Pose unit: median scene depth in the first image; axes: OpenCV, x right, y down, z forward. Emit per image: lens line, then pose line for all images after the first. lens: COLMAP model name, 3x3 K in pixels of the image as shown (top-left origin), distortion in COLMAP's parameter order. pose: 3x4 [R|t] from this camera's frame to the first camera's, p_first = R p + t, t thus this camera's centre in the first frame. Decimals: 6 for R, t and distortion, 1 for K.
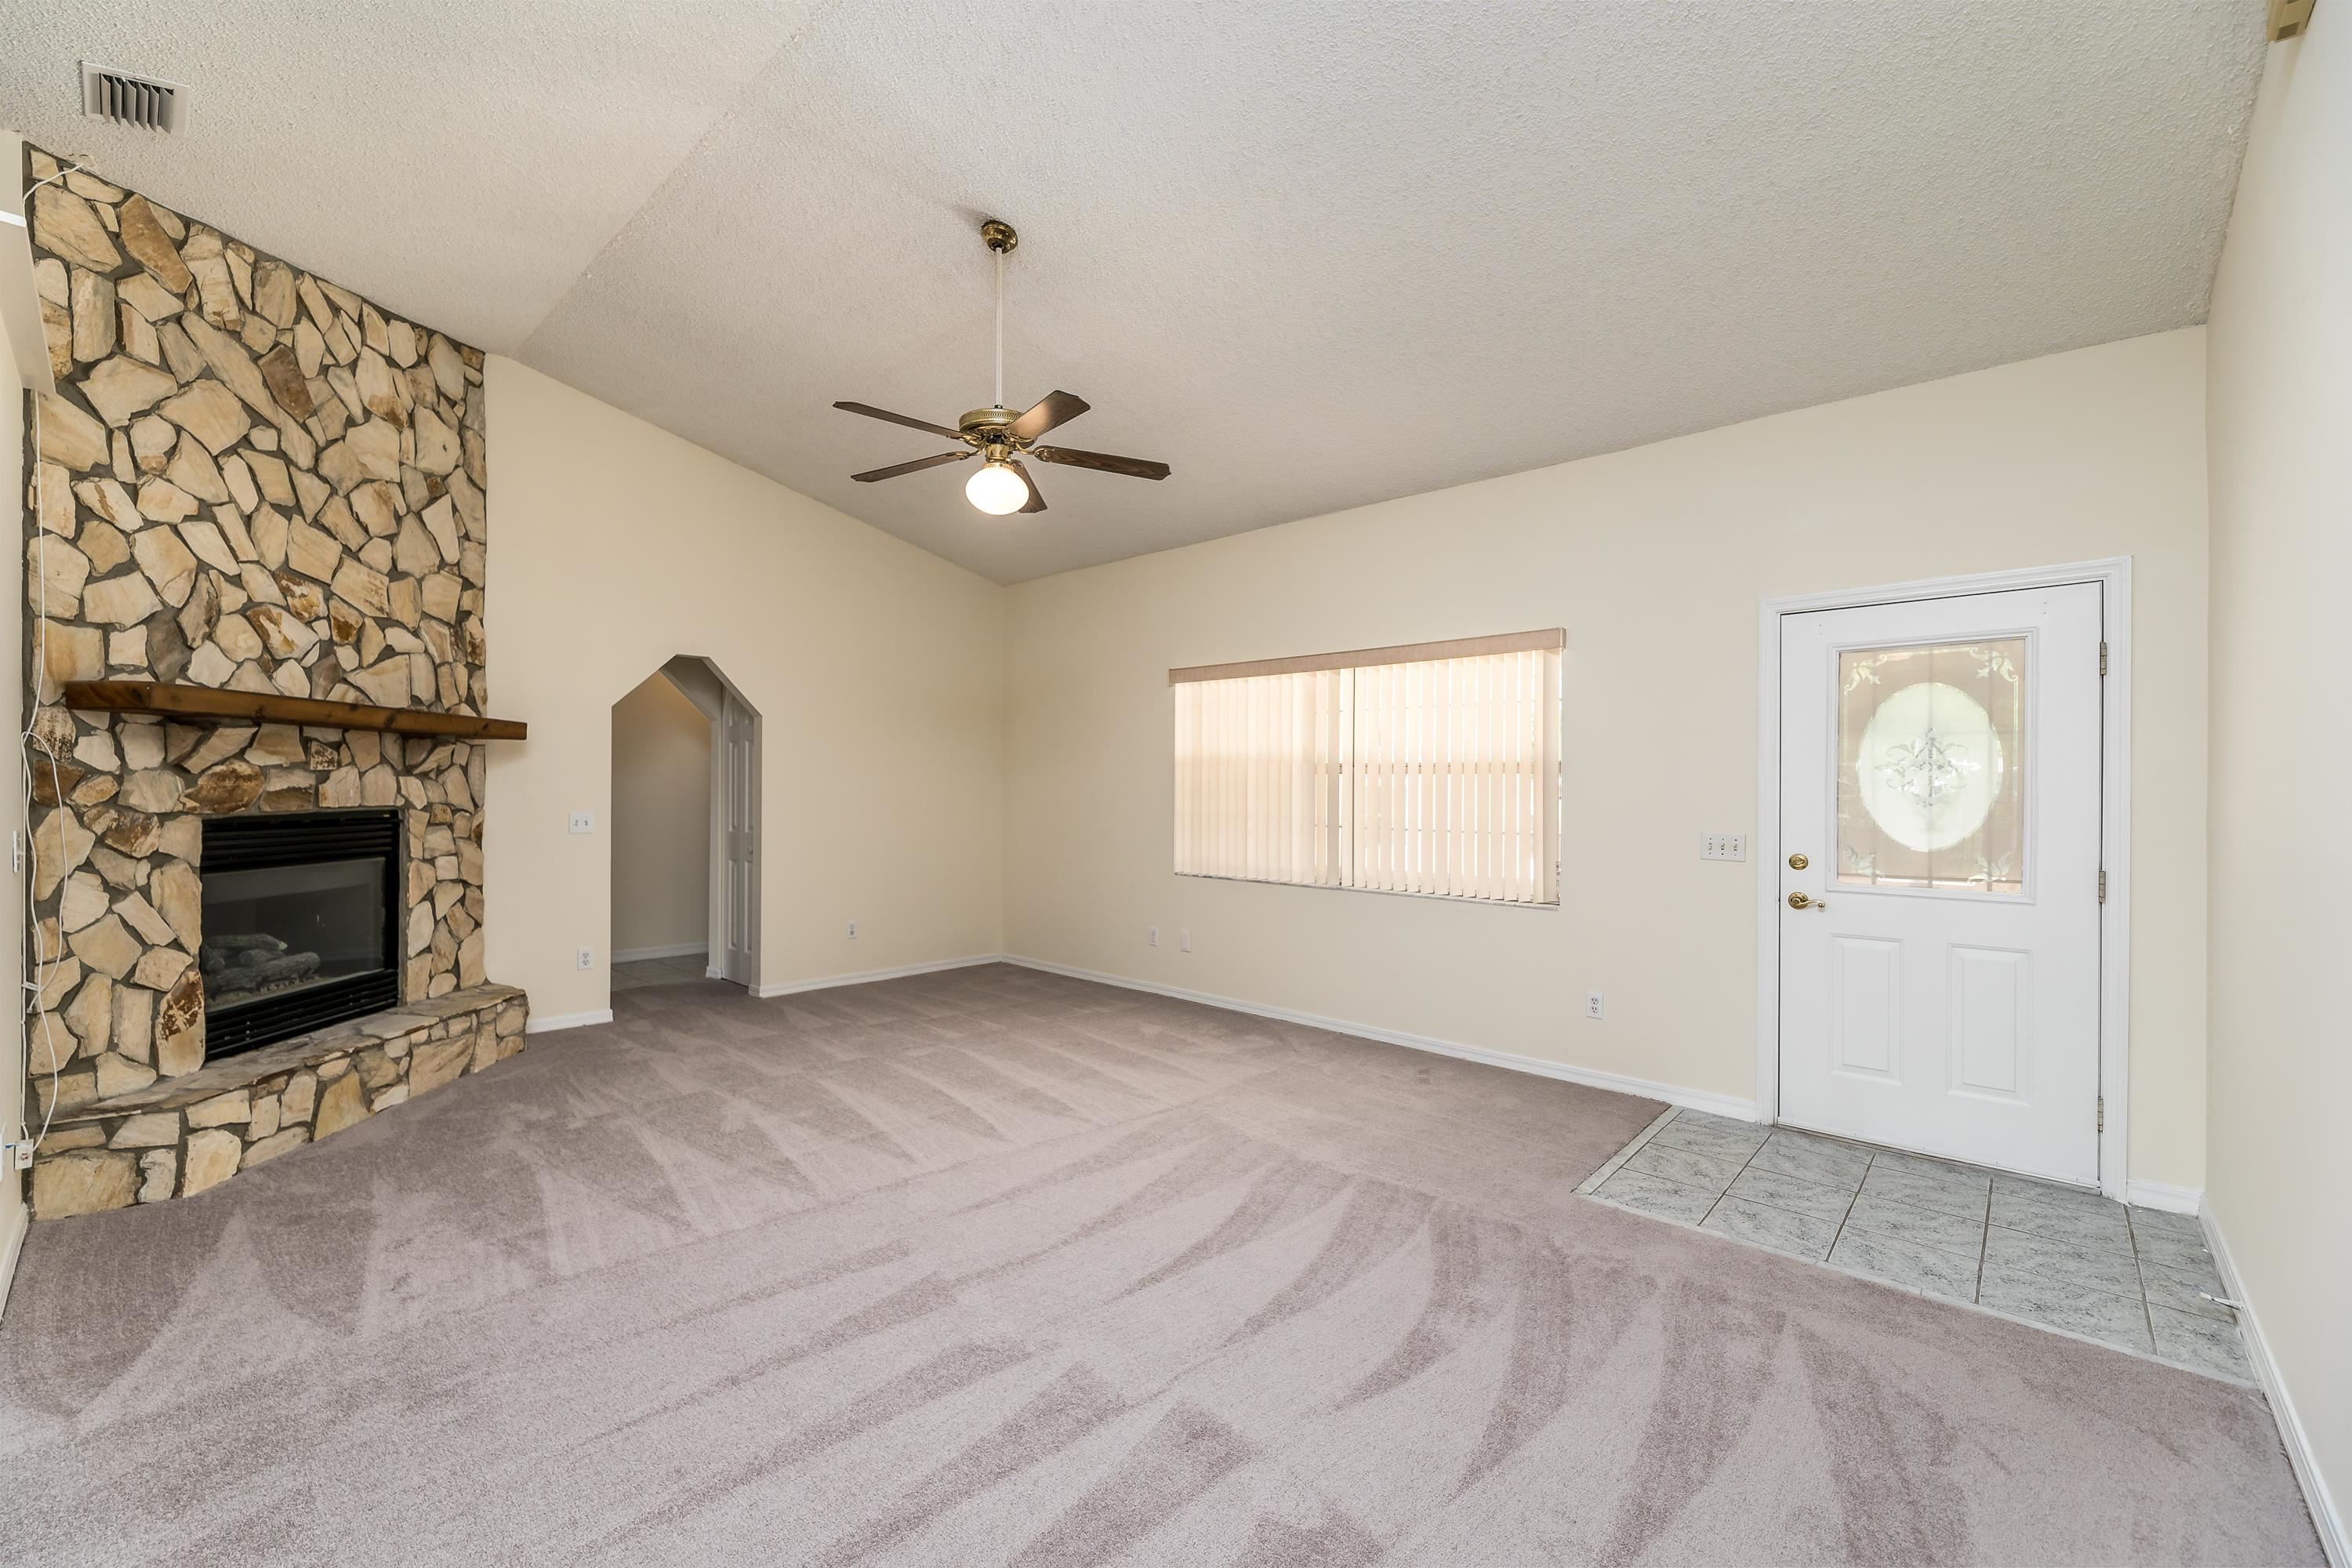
lens RADIAL K [[963.3, 0, 1133.4], [0, 963.3, 775.1], [0, 0, 1]] dist [-0.000628, 0.000560]
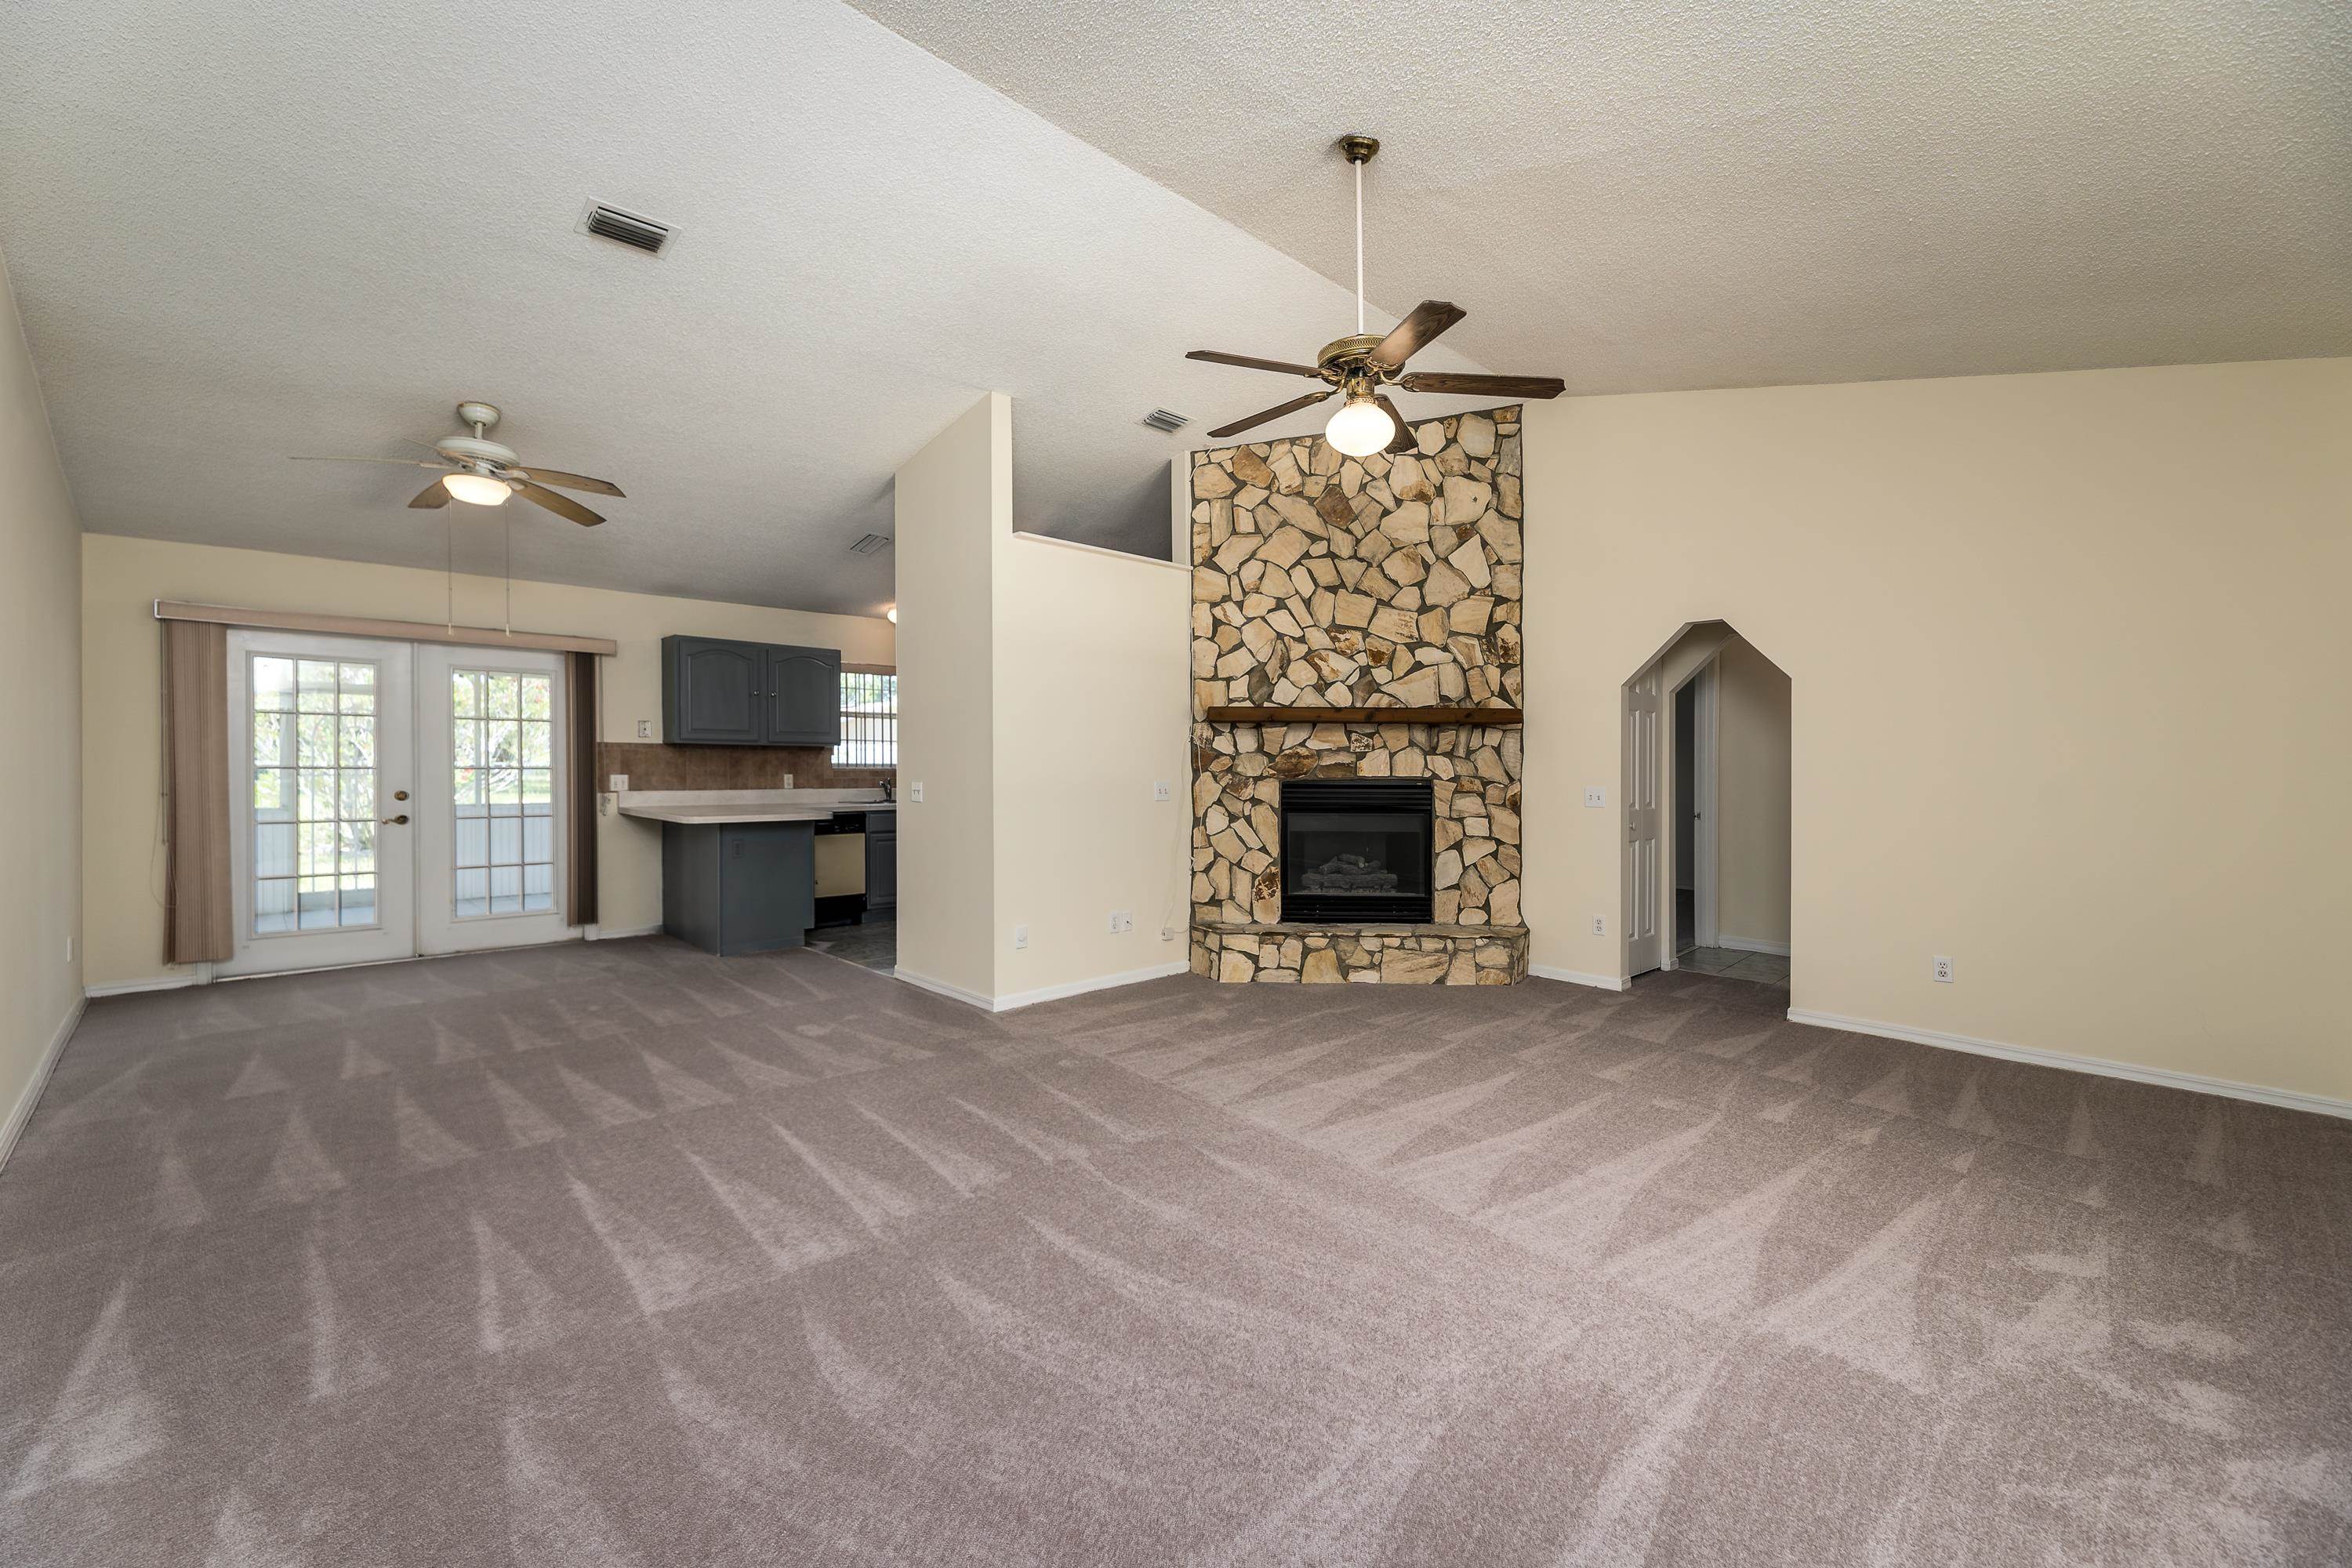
lens RADIAL K [[963.3, 0, 1191.1], [0, 963.3, 765.8], [0, 0, 1]] dist [-0.000628, 0.000560]
pose [[-0.025745, -0.000518, -0.999668, 0.679707], [0.006708, 0.999977, -0.000691, 0.016015], [0.999646, -0.006724, -0.025741, 0.767739]]
